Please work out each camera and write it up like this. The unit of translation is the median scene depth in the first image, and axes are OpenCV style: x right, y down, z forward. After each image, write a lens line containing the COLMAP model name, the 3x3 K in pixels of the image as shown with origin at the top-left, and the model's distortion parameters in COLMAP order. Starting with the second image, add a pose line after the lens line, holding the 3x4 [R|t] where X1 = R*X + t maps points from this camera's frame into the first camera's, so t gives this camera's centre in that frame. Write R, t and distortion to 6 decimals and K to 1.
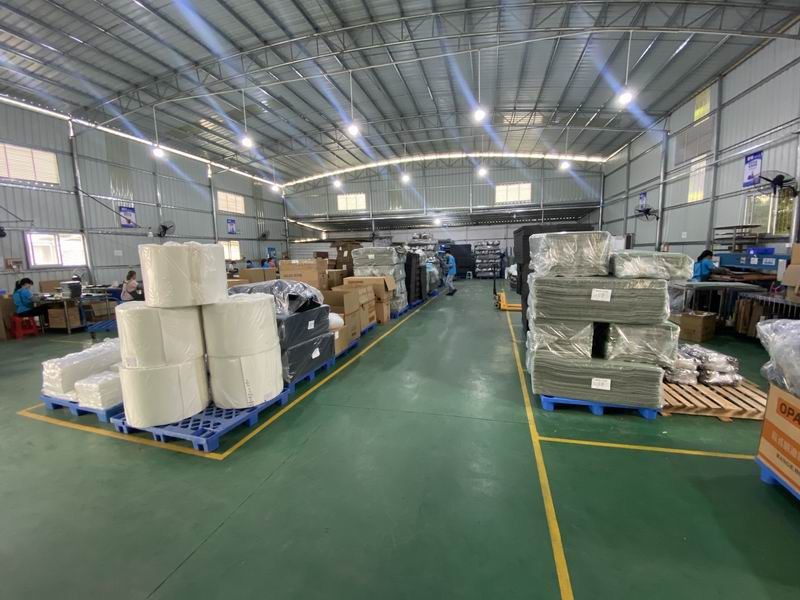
lens RADIAL K [[329.6, 0, 400.0], [0, 329.6, 300.0], [0, 0, 1]] dist [0.029996, -0.000120]
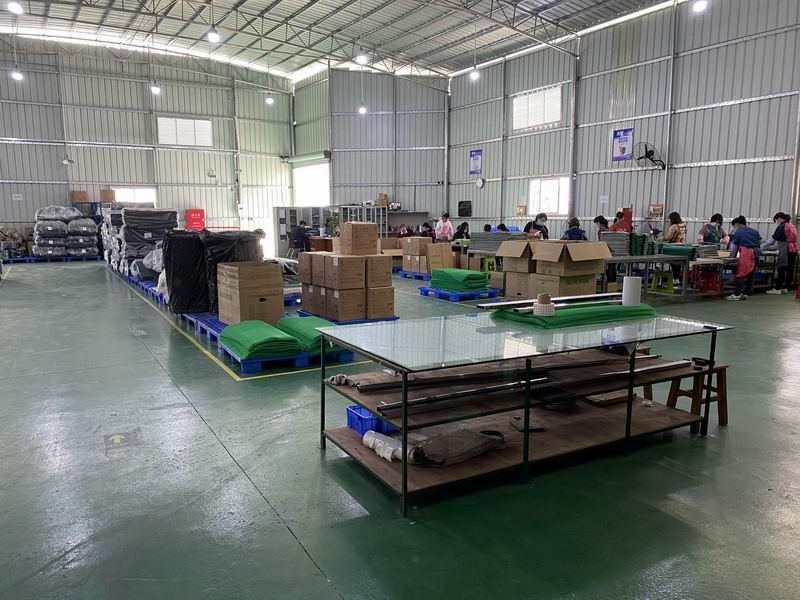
lens RADIAL K [[613.9, 0, 399.9], [0, 613.9, 313.7], [0, 0, 1]] dist [0.003783, -0.024280]
pose [[-0.707005, 0.131666, -0.694844, 0.265671], [-0.085838, 0.959276, 0.269113, -0.149366], [0.701980, 0.249909, -0.666911, 1.103696]]
